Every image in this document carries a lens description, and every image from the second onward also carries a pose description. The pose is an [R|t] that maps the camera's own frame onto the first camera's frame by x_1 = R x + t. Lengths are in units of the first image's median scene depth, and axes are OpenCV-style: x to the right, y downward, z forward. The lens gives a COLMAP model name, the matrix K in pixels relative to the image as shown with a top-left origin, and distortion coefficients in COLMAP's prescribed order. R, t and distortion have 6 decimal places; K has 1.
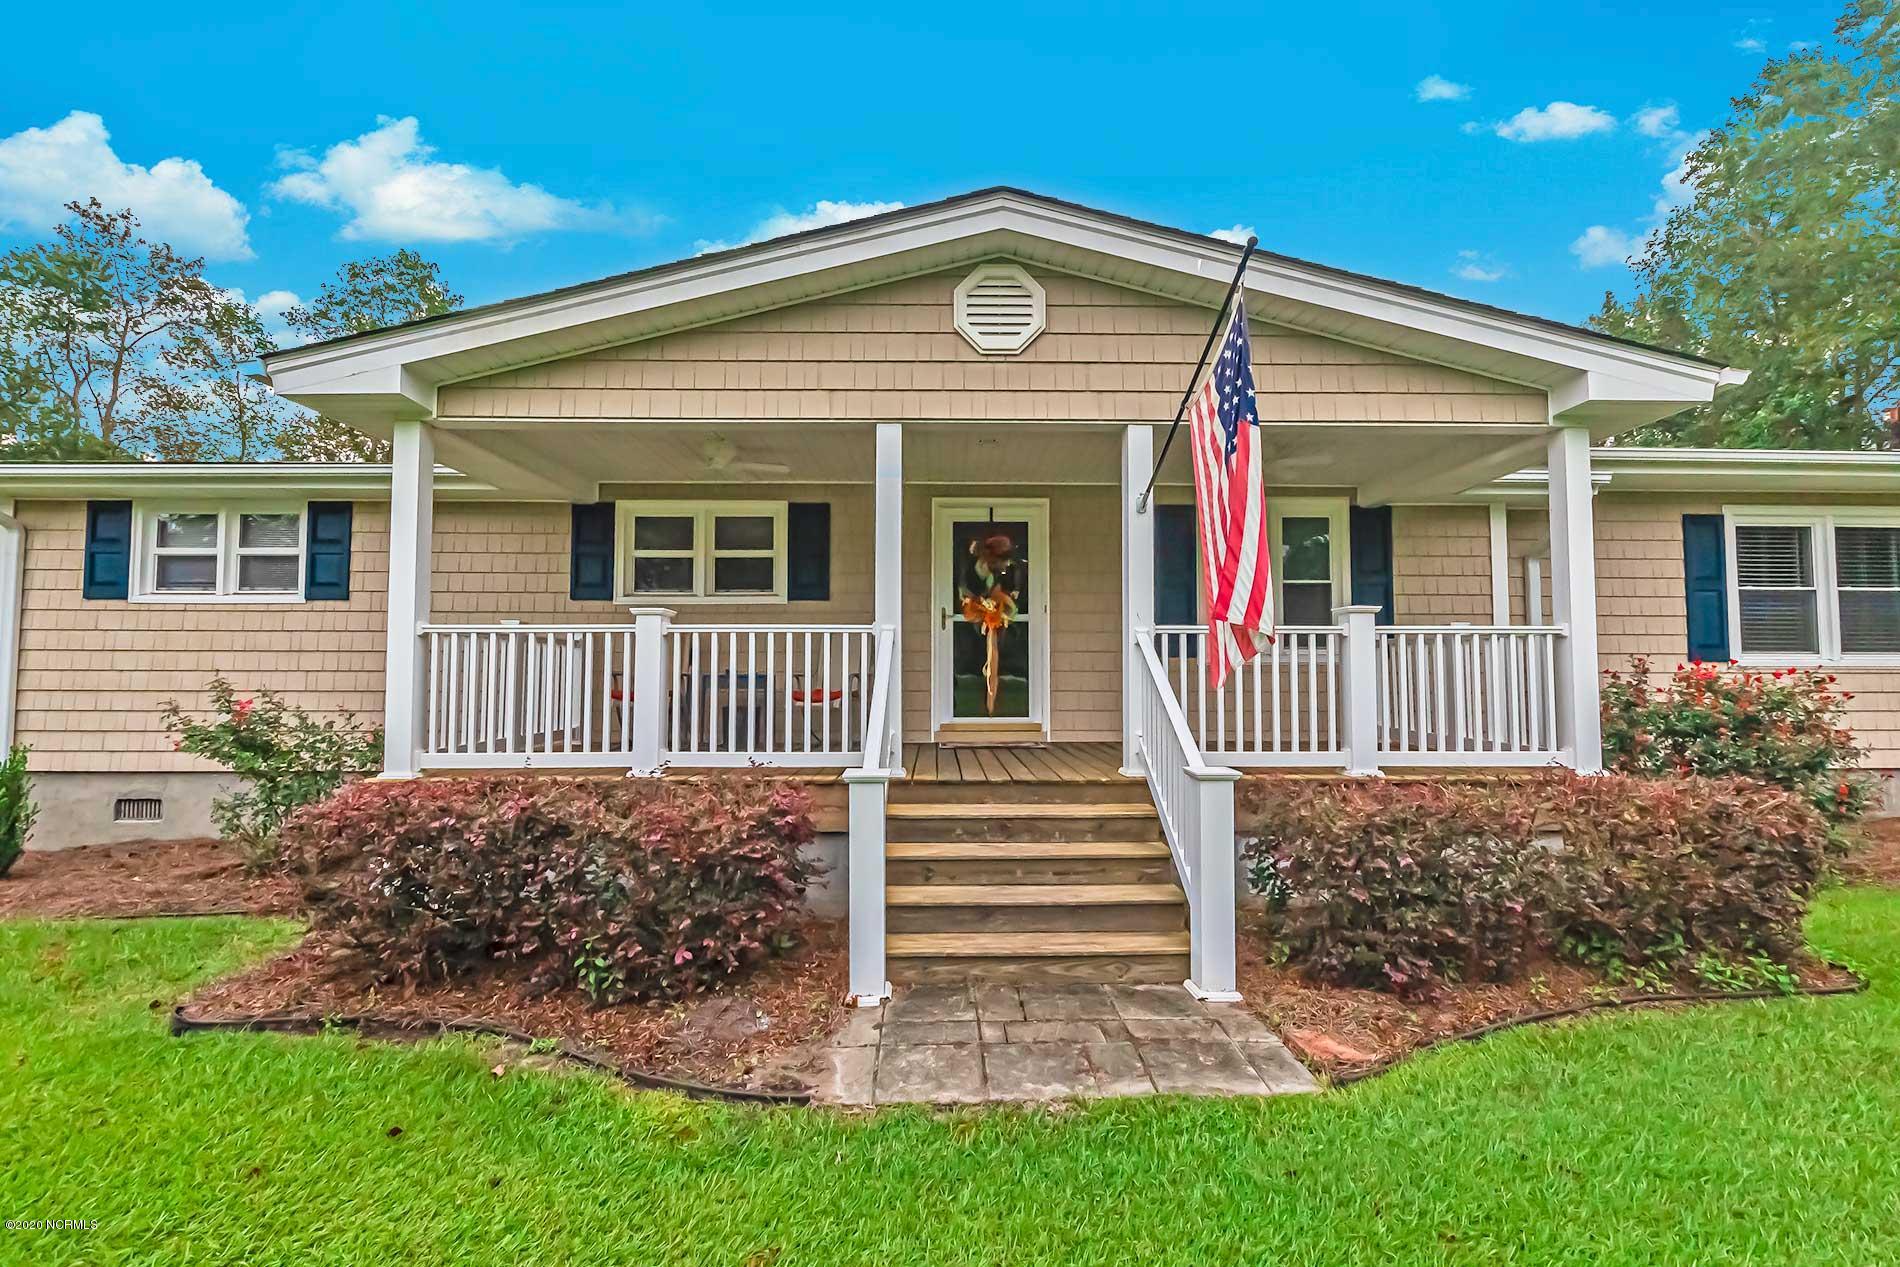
lens RADIAL K [[828.6, 0, 950.0], [0, 828.6, 633.5], [0, 0, 1]] dist [0.013483, -0.006648]
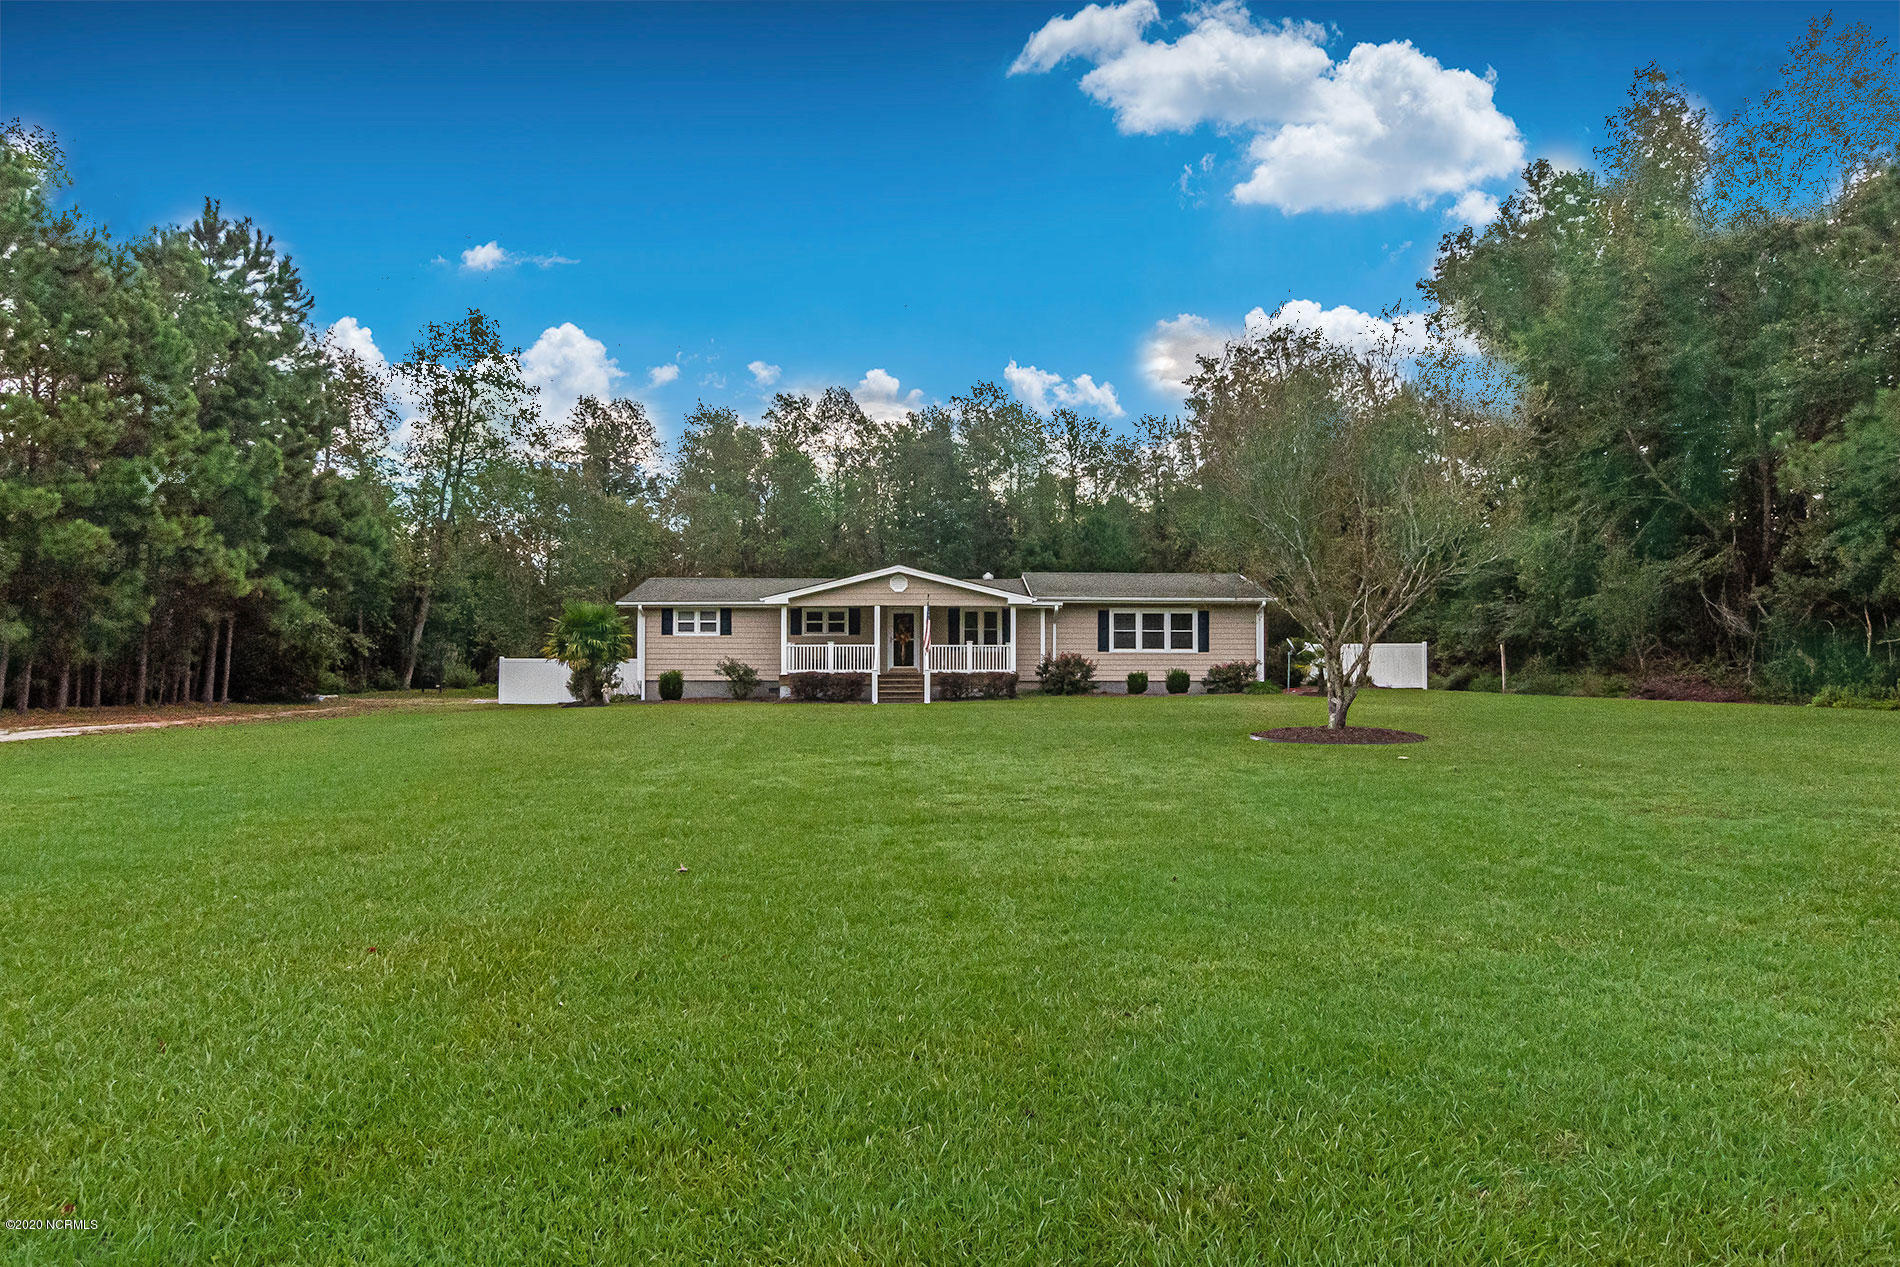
lens RADIAL K [[828.6, 0, 950.0], [0, 828.6, 633.5], [0, 0, 1]] dist [0.013483, -0.006648]
pose [[0.999561, 0.000032, 0.029634, 0.152196], [-0.000621, 0.999803, 0.019841, -0.124376], [-0.029627, -0.019850, 0.999364, -2.824214]]
